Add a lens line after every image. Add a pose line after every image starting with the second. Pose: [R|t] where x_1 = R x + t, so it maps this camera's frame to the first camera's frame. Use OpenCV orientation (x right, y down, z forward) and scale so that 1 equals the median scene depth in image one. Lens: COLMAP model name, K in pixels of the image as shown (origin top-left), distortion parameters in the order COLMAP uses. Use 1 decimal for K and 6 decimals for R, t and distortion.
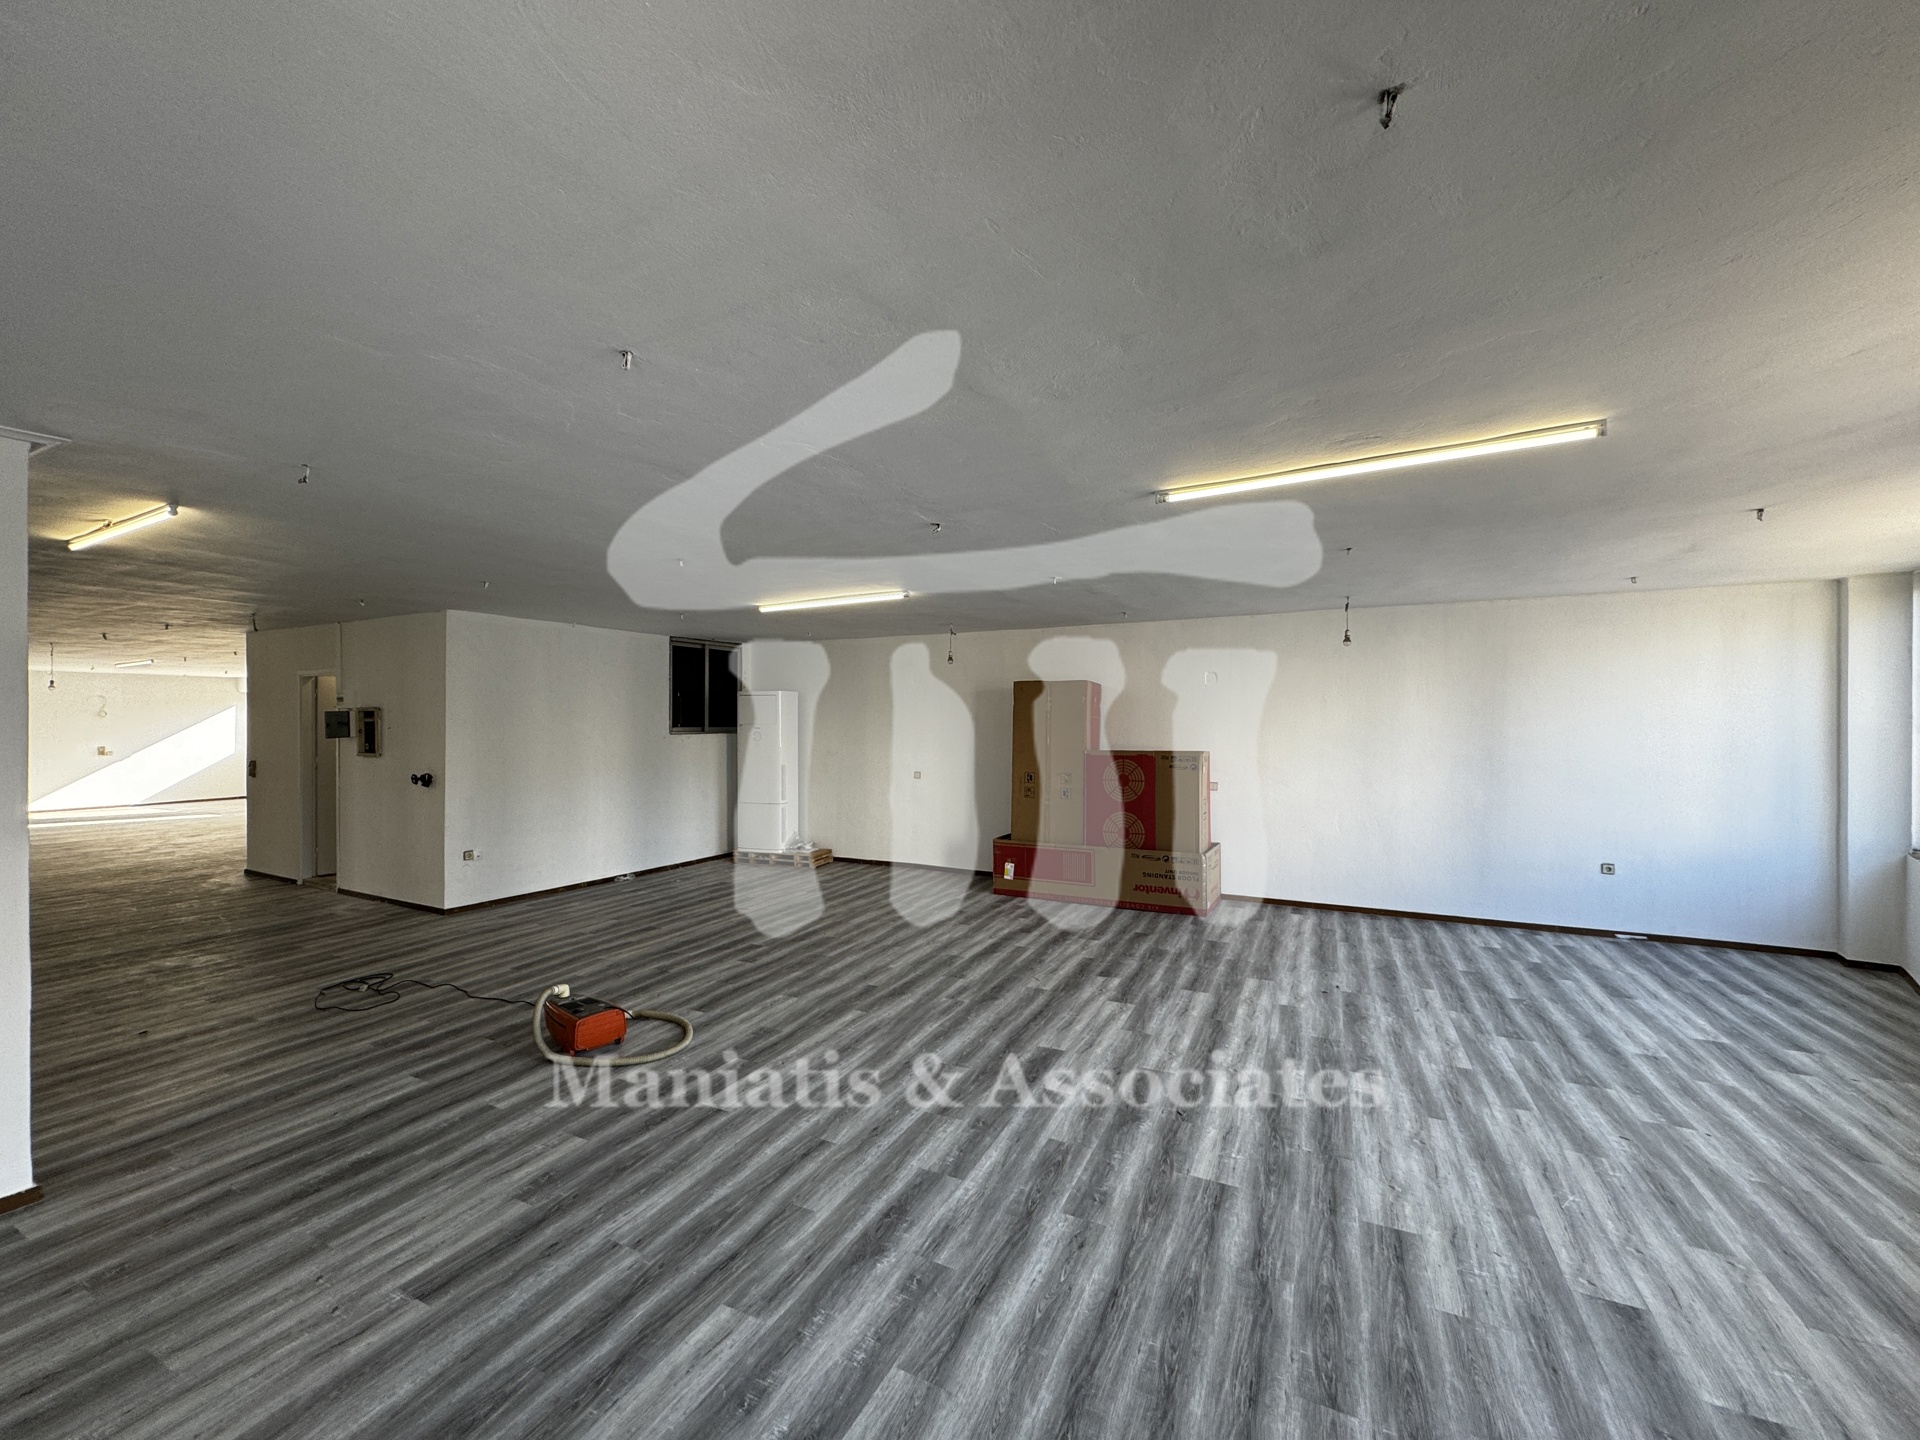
lens RADIAL K [[764.7, 0, 962.3], [0, 764.7, 721.9], [0, 0, 1]] dist [-0.000723, 0.000593]
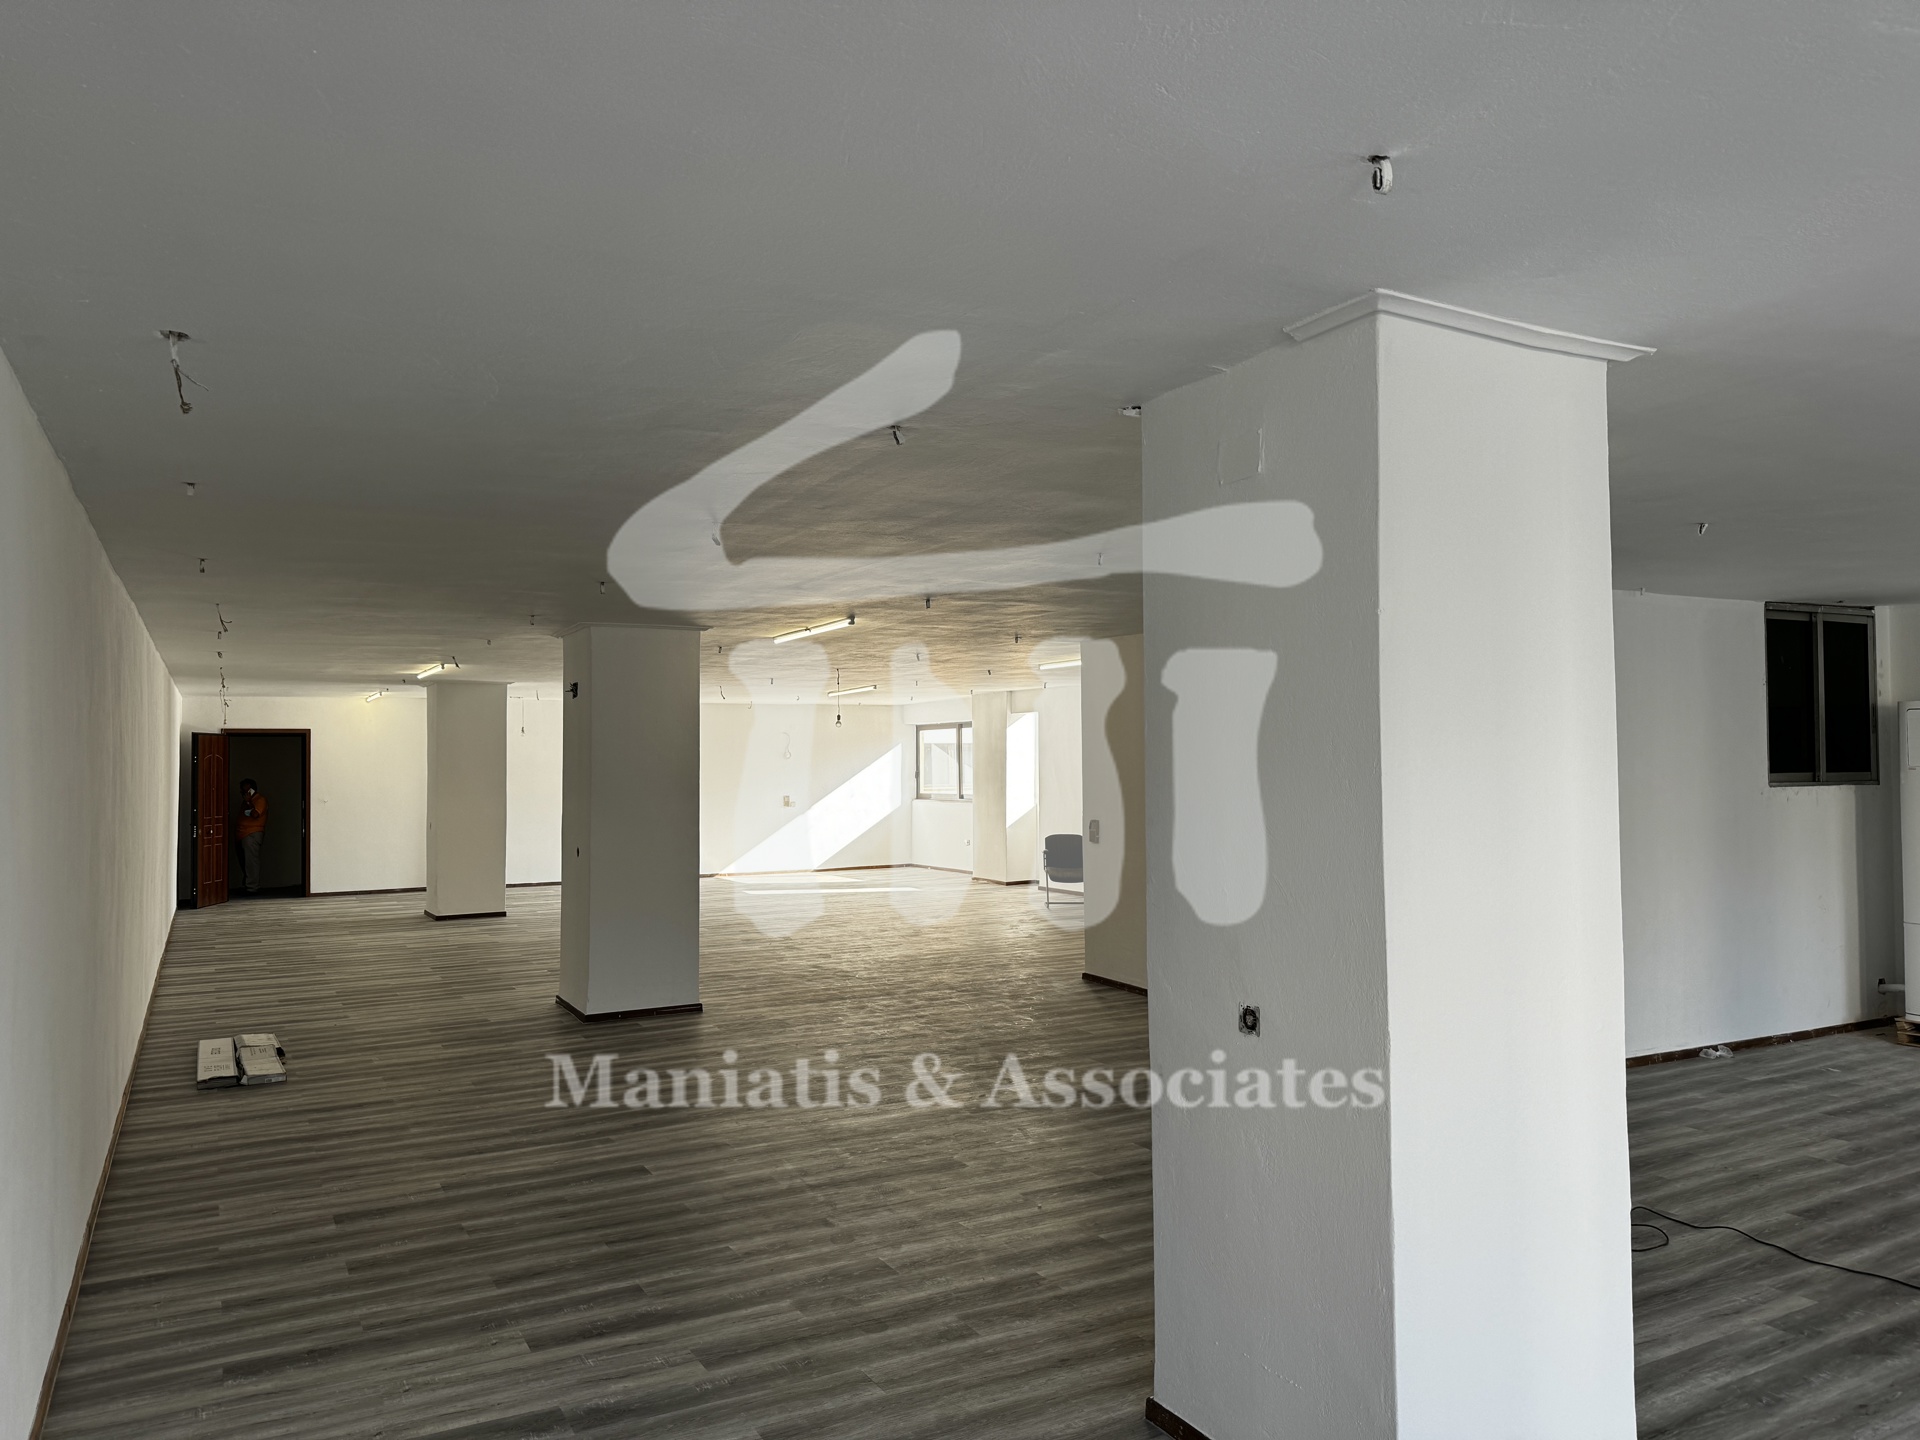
lens RADIAL K [[1344.9, 0, 948.4], [0, 1344.9, 725.9], [0, 0, 1]] dist [0.050856, -0.063519]
pose [[0.820518, -0.020848, -0.571241, -0.590314], [0.007070, 0.999628, -0.026327, -0.009299], [0.571577, 0.017563, 0.820360, -0.179486]]
